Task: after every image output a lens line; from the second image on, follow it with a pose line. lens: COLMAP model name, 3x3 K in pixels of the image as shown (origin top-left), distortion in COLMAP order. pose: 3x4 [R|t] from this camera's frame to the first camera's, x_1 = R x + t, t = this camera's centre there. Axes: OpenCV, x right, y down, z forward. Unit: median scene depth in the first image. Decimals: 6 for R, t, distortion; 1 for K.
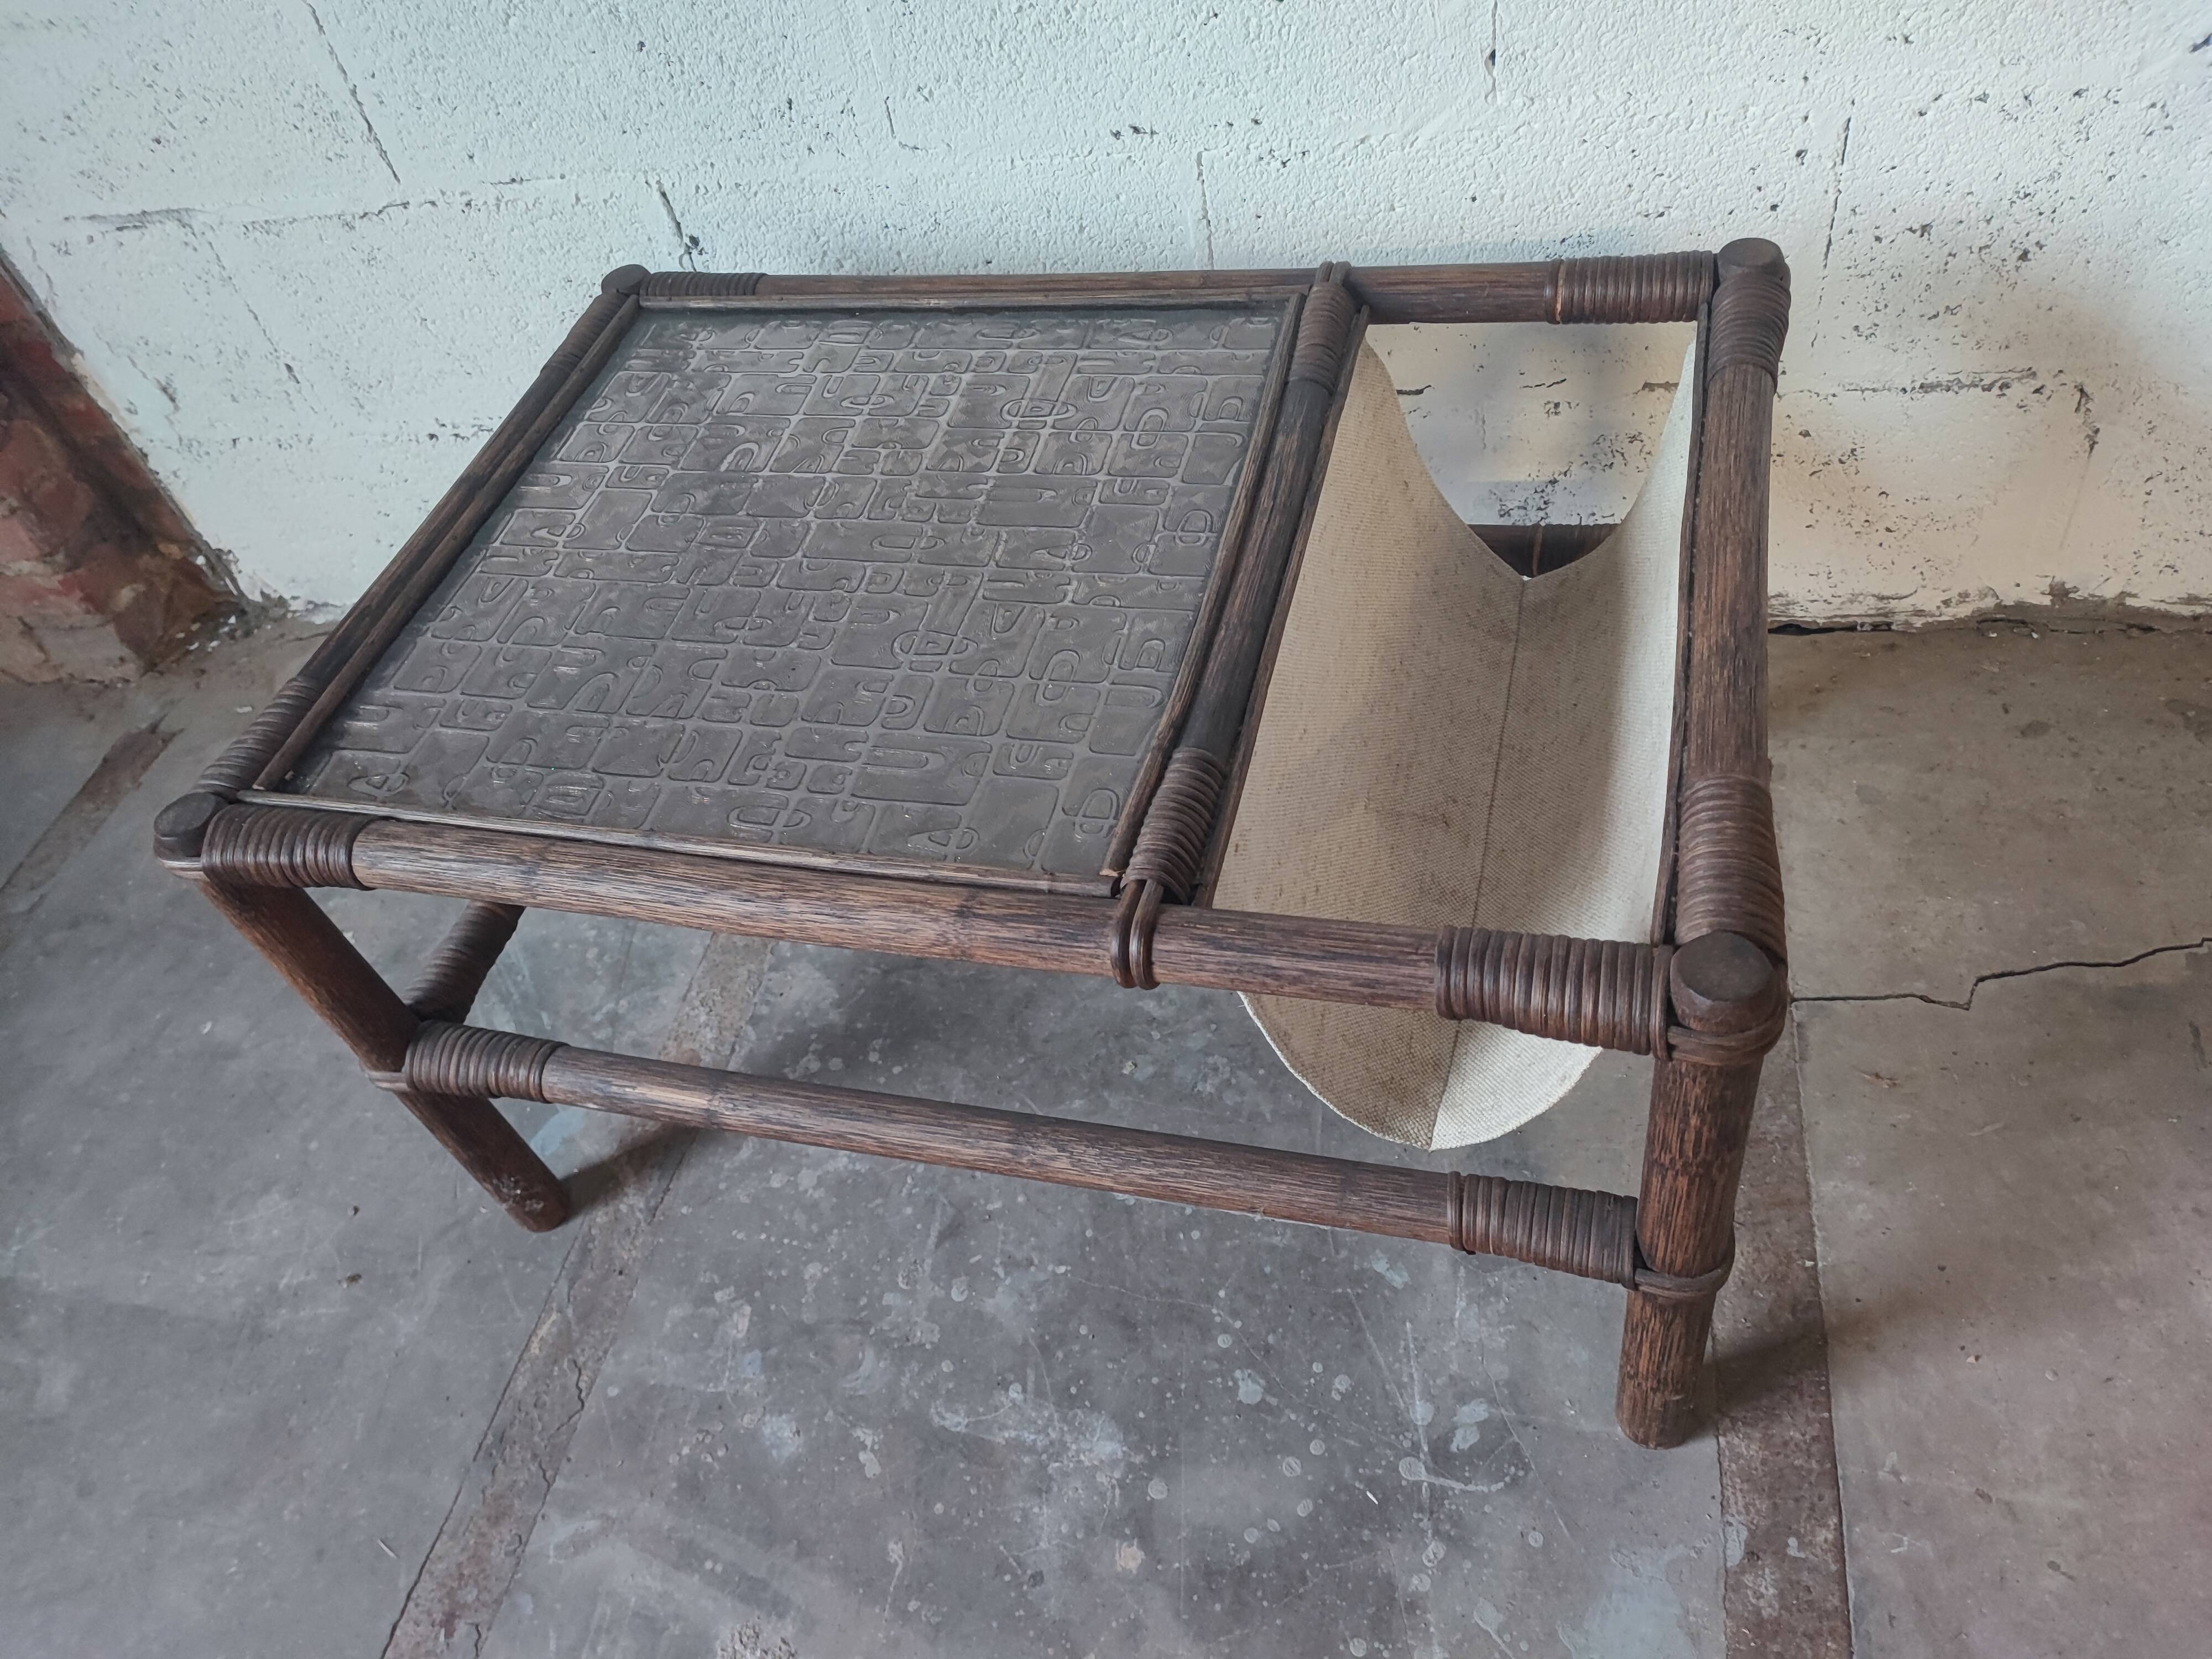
lens RADIAL K [[1621.2, 0, 1093.0], [0, 1621.2, 840.3], [0, 0, 1]] dist [0.055879, -0.065732]
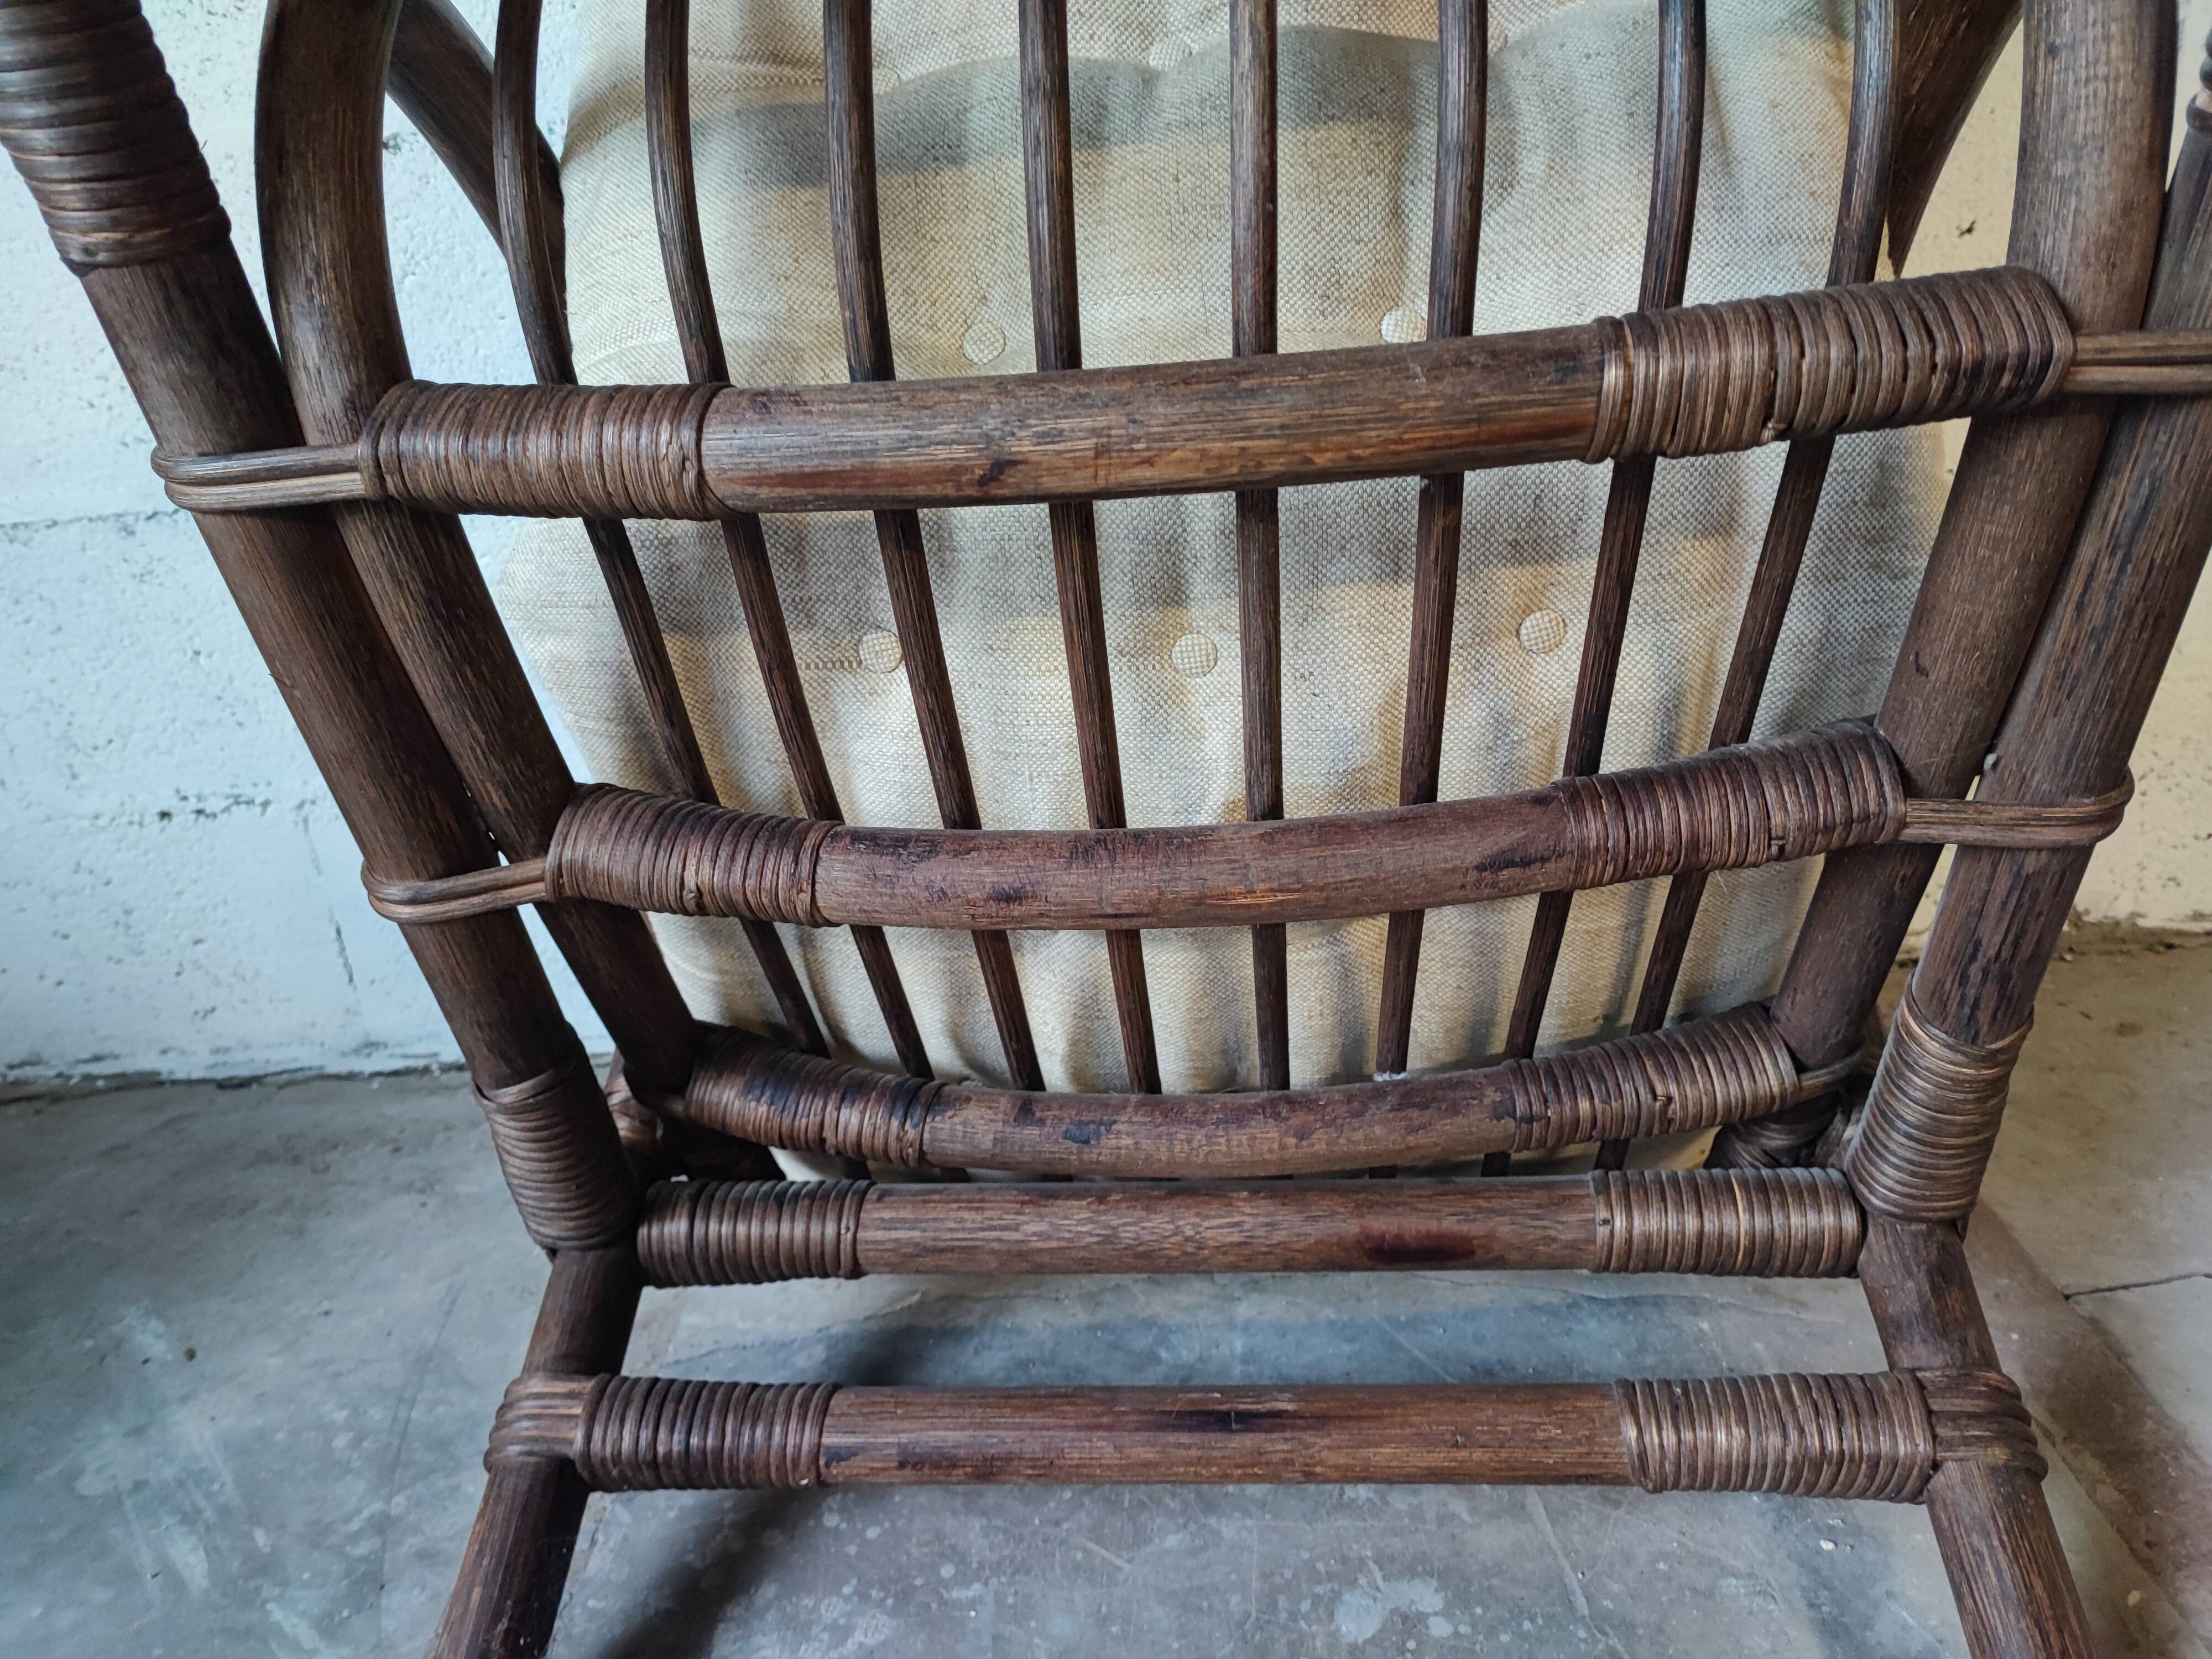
lens RADIAL K [[1621.2, 0, 1100.0], [0, 1621.2, 831.8], [0, 0, 1]] dist [0.055879, -0.065732]
pose [[0.973901, 0.016539, 0.226372, -0.192027], [0.089714, 0.888080, -0.450850, 0.202841], [-0.208493, 0.459392, 0.863418, 0.306627]]
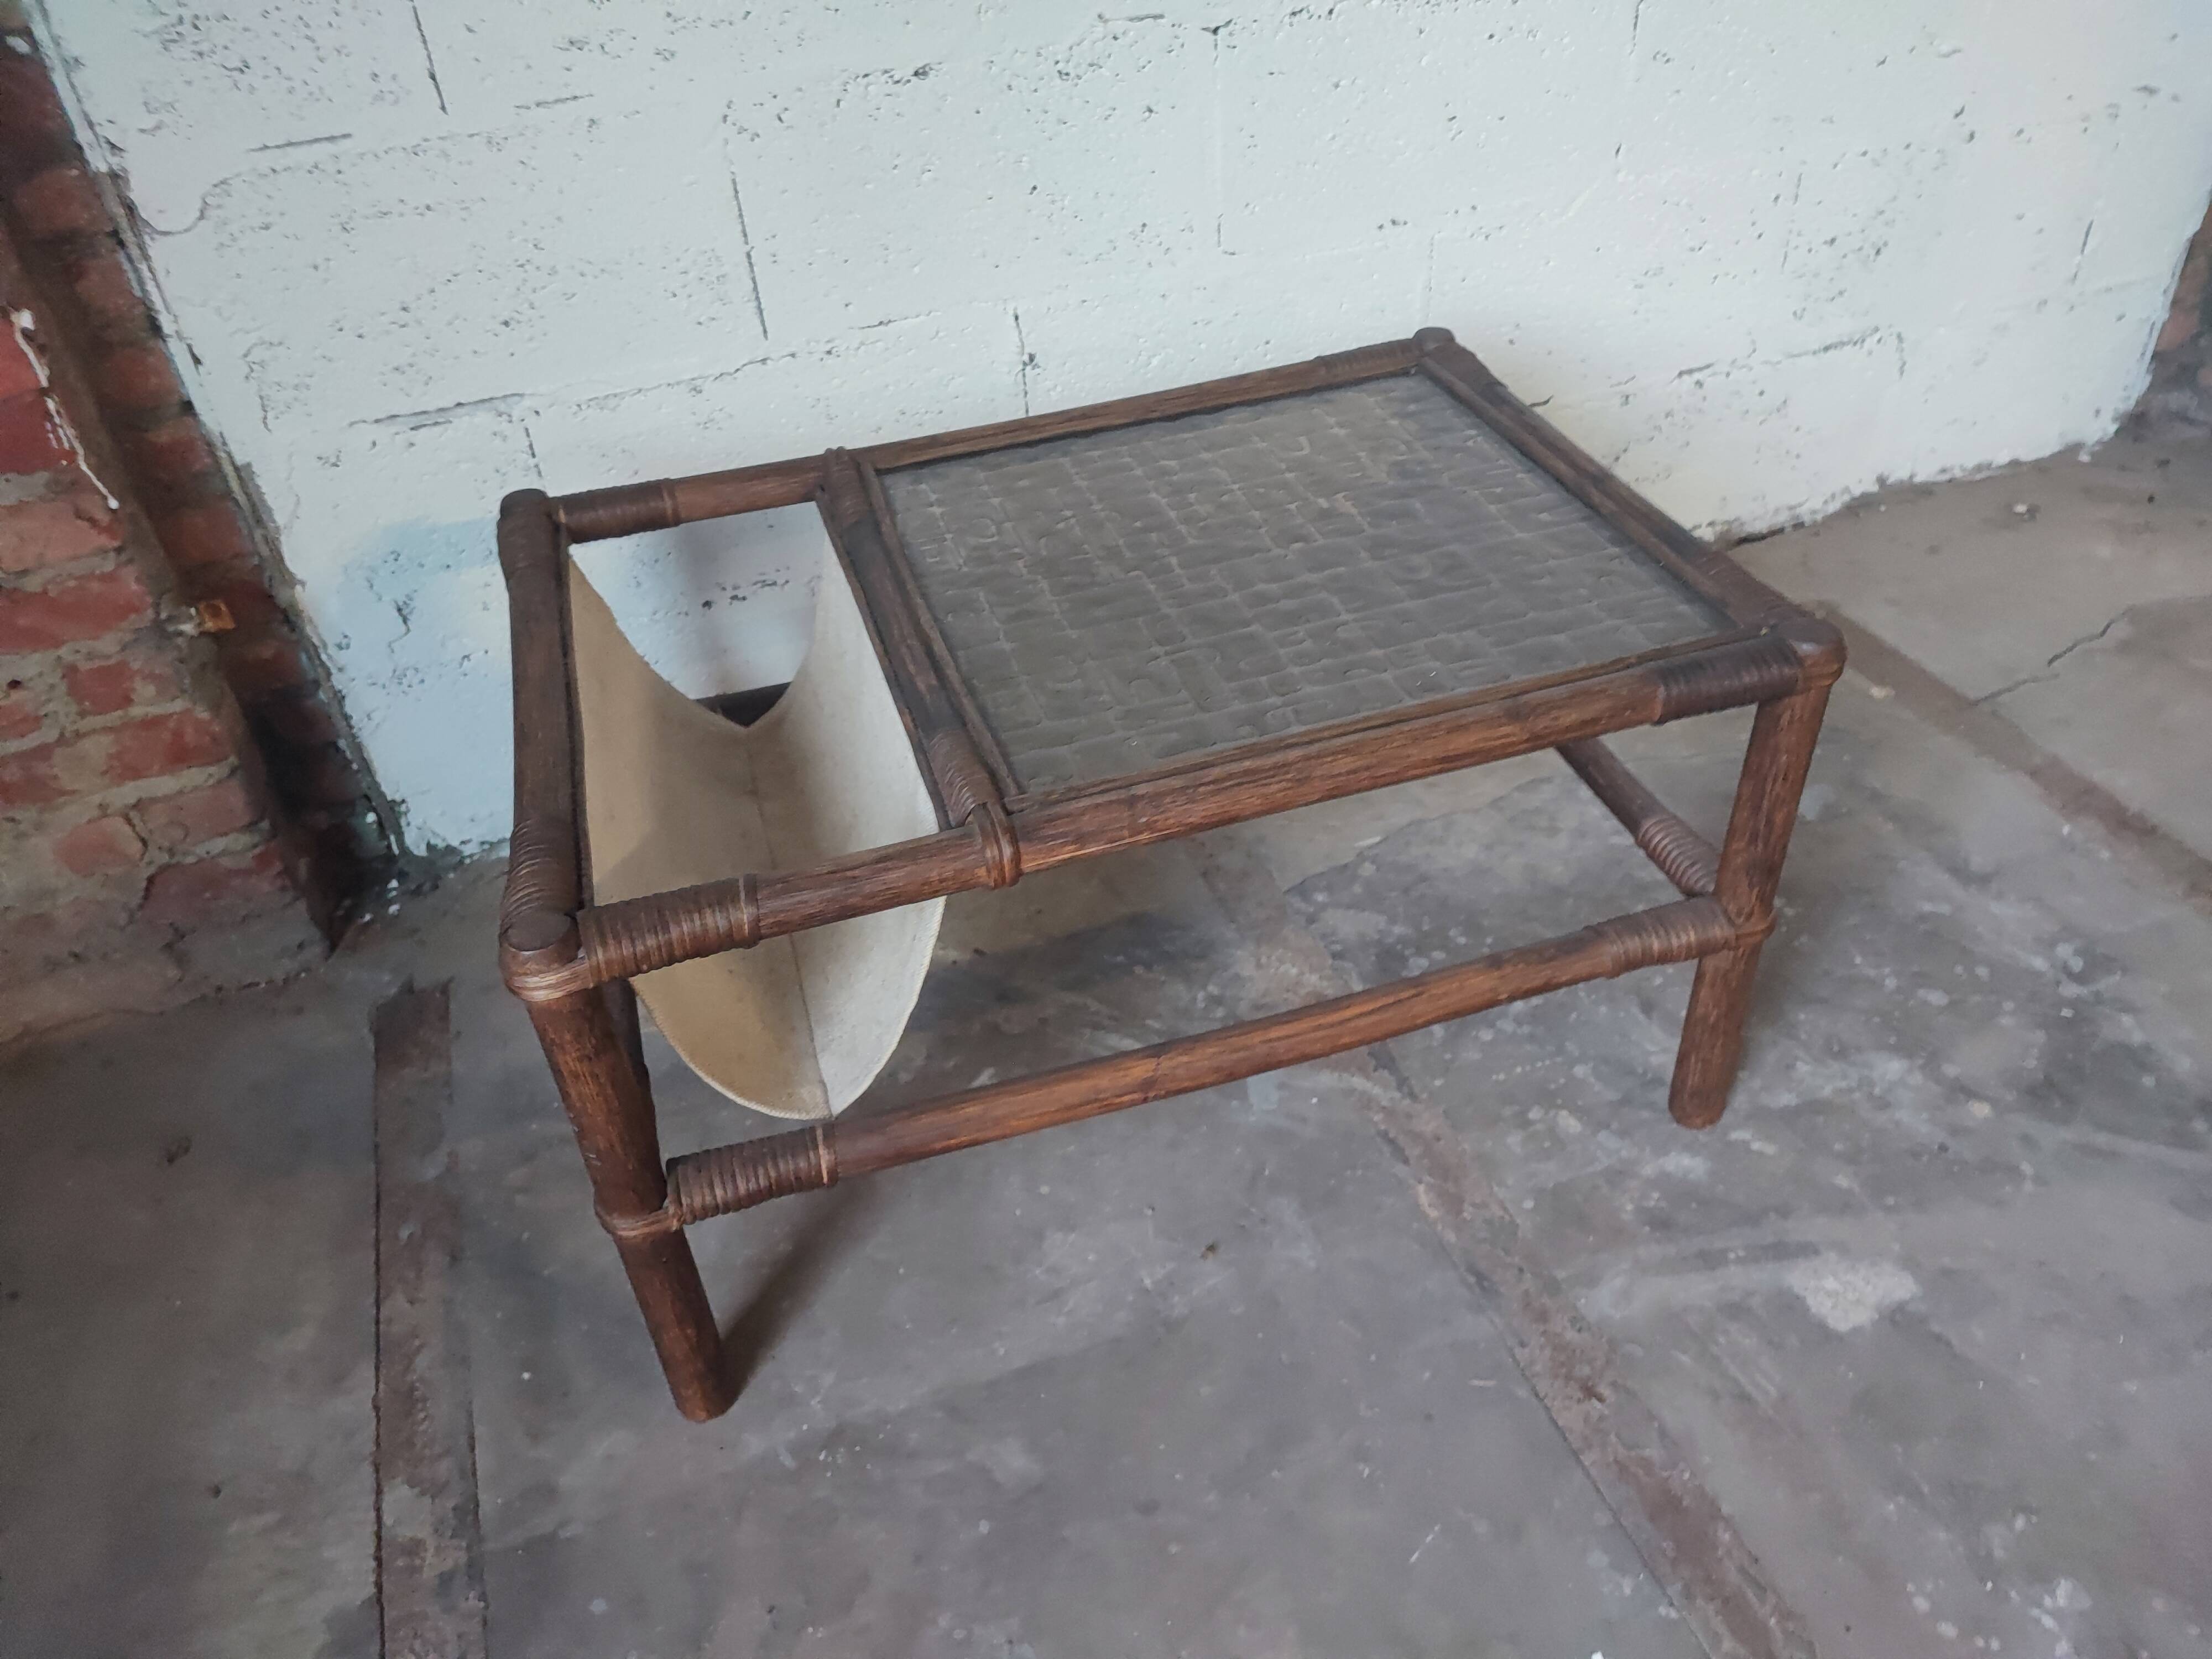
lens RADIAL K [[1621.2, 0, 1107.8], [0, 1621.2, 843.8], [0, 0, 1]] dist [0.055879, -0.065732]
pose [[0.841915, -0.229772, 0.488246, -0.953338], [0.334766, 0.932047, -0.138633, 0.153177], [-0.423215, 0.280165, 0.861625, 0.079719]]
